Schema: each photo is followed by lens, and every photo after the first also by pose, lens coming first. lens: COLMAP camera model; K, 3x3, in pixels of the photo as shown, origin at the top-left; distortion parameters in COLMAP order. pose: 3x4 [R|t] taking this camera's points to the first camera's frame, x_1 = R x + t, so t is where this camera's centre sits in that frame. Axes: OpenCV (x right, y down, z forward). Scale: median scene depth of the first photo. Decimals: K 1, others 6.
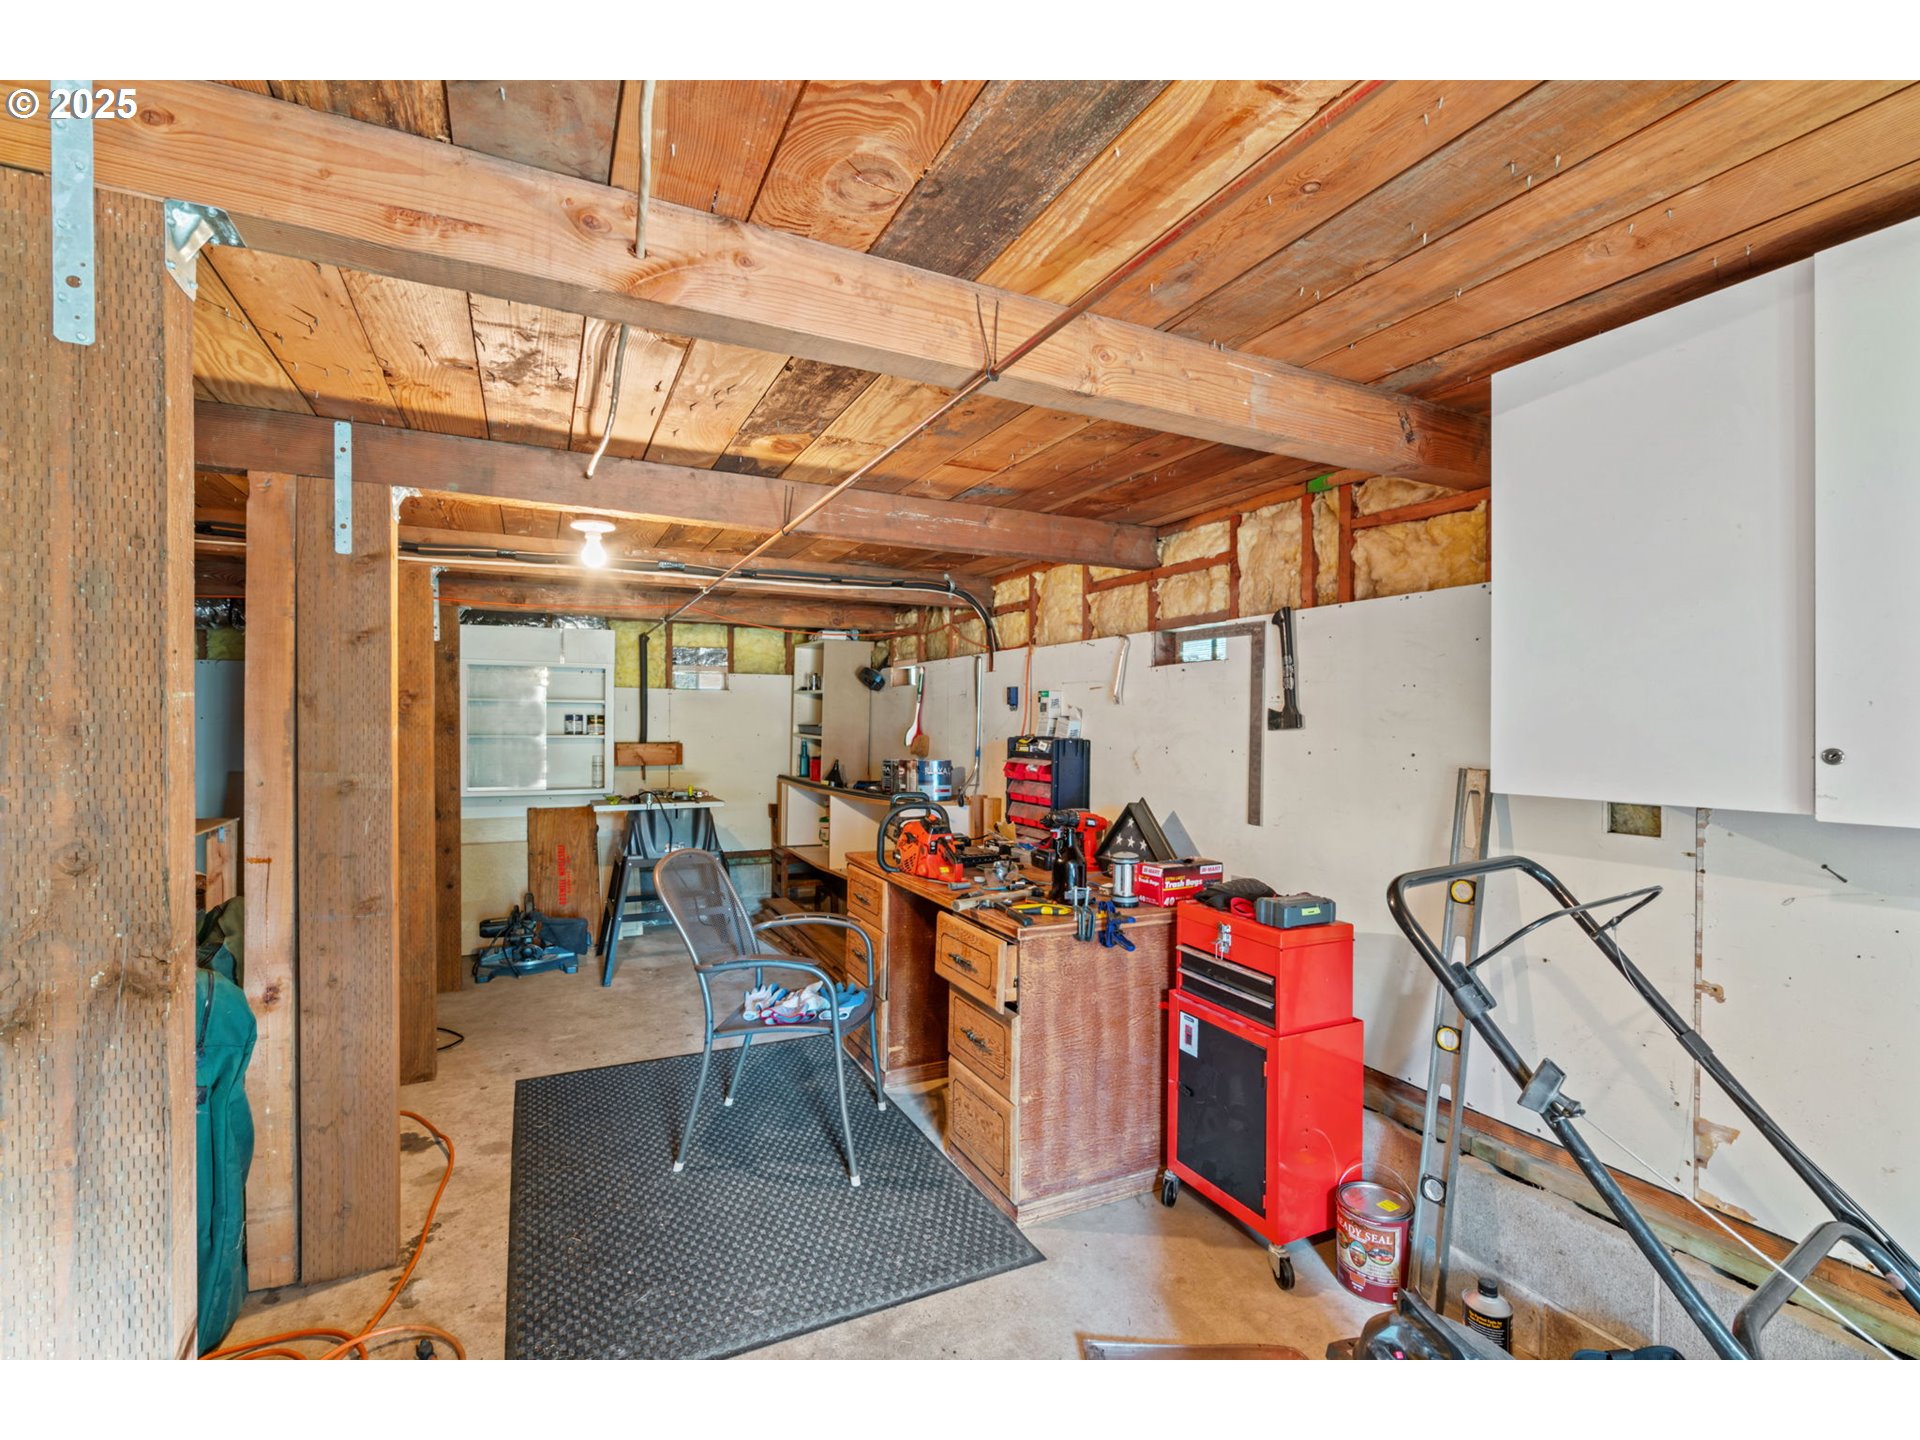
lens RADIAL K [[874.5, 0, 959.2], [0, 874.5, 733.3], [0, 0, 1]] dist [-0.004495, 0.002344]
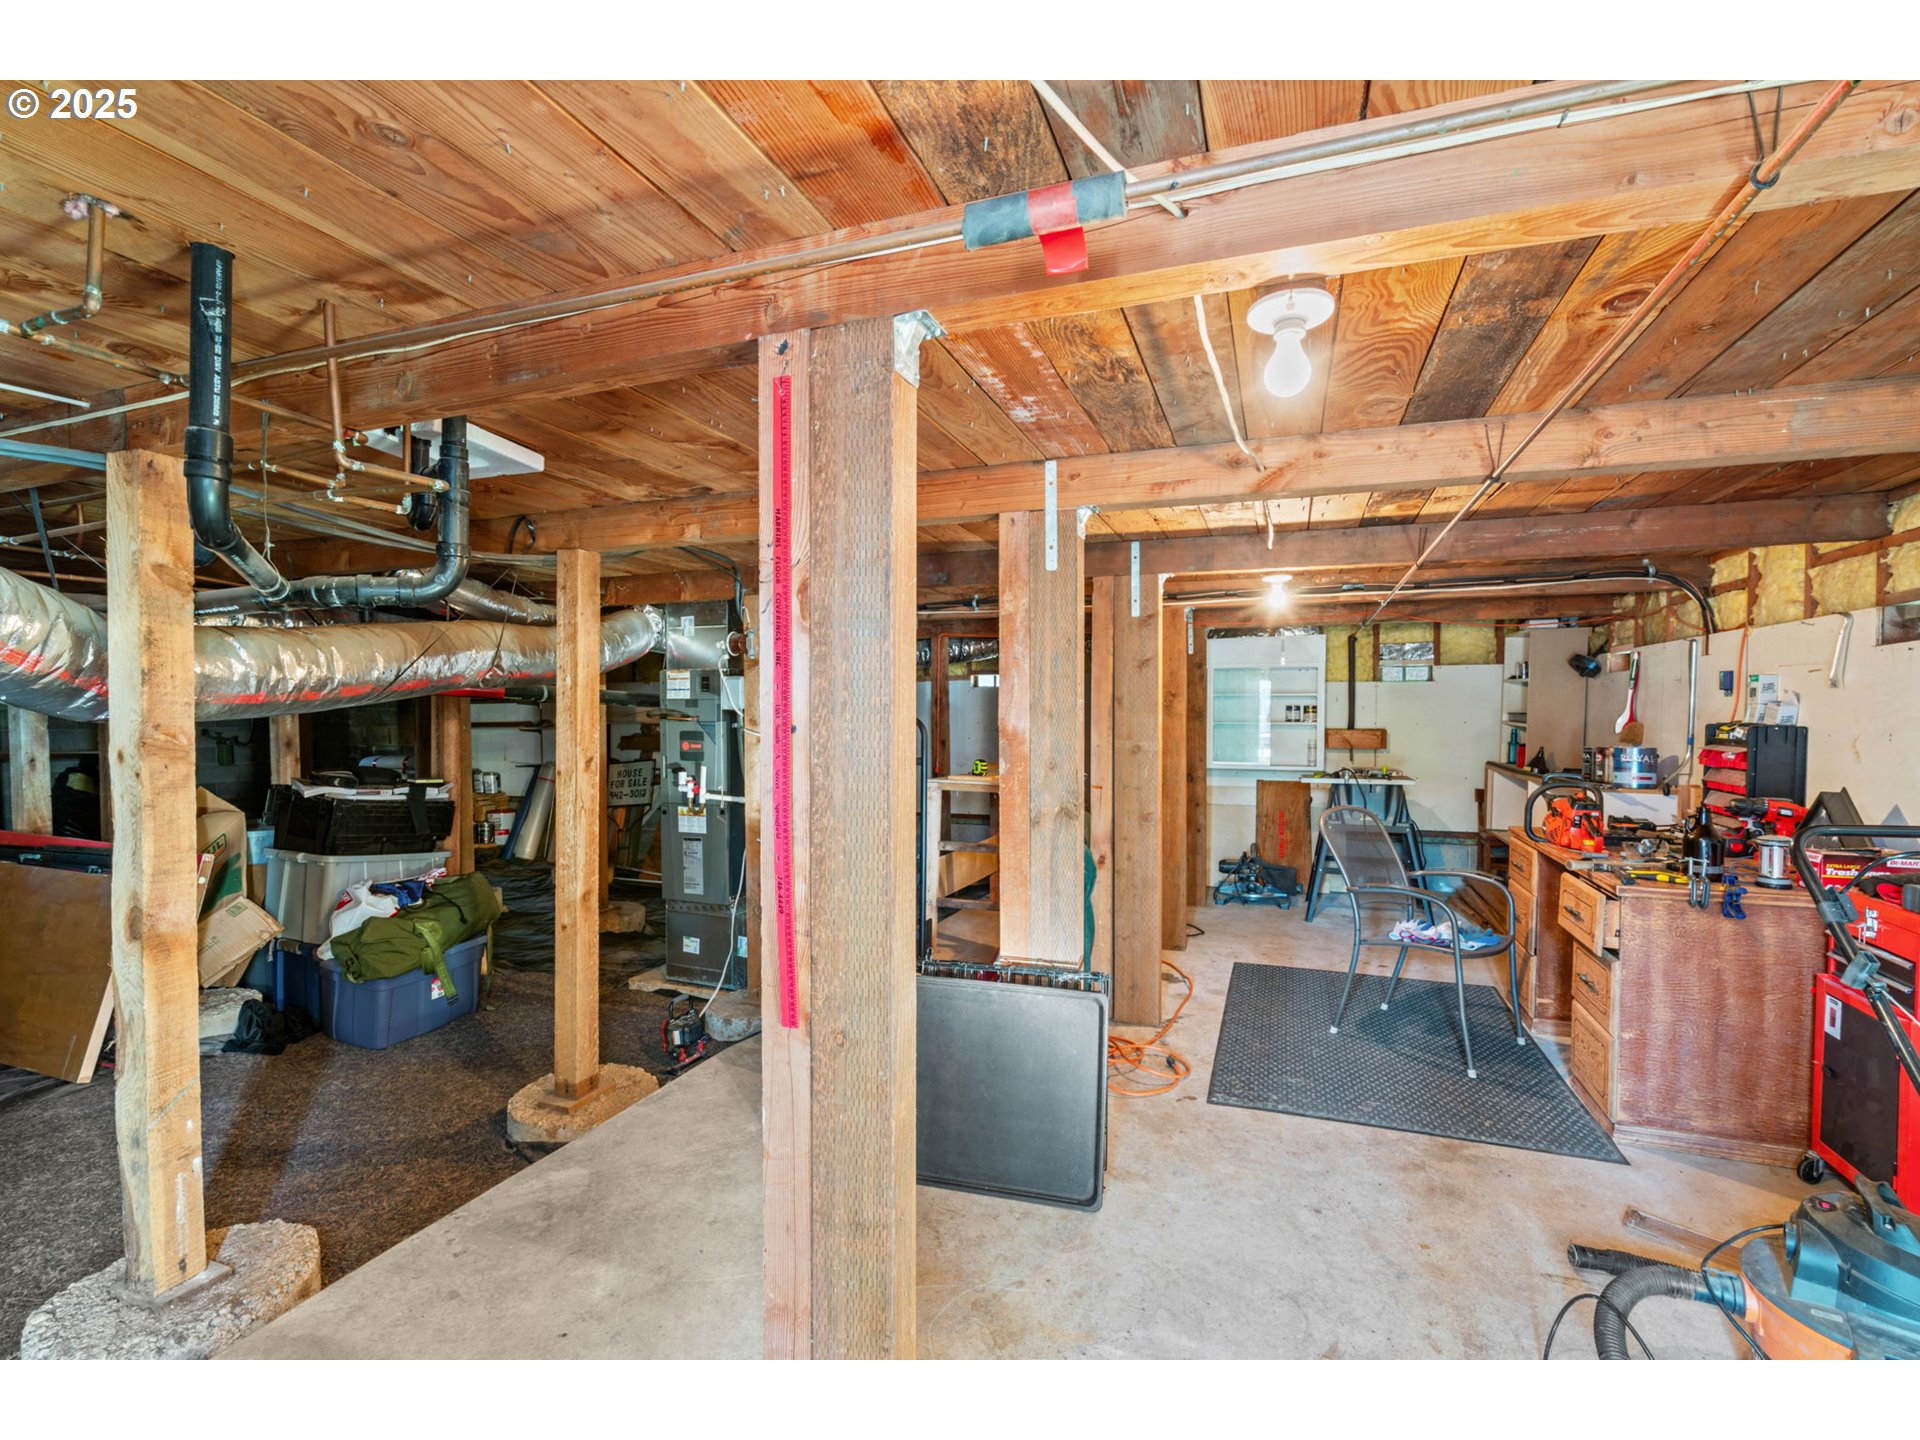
lens RADIAL K [[874.5, 0, 960.3], [0, 874.5, 729.1], [0, 0, 1]] dist [-0.004495, 0.002344]
pose [[0.687528, 0.007521, -0.726119, 0.231419], [-0.002921, 0.999967, 0.007592, 0.006306], [0.726152, -0.003099, 0.687527, -0.325759]]
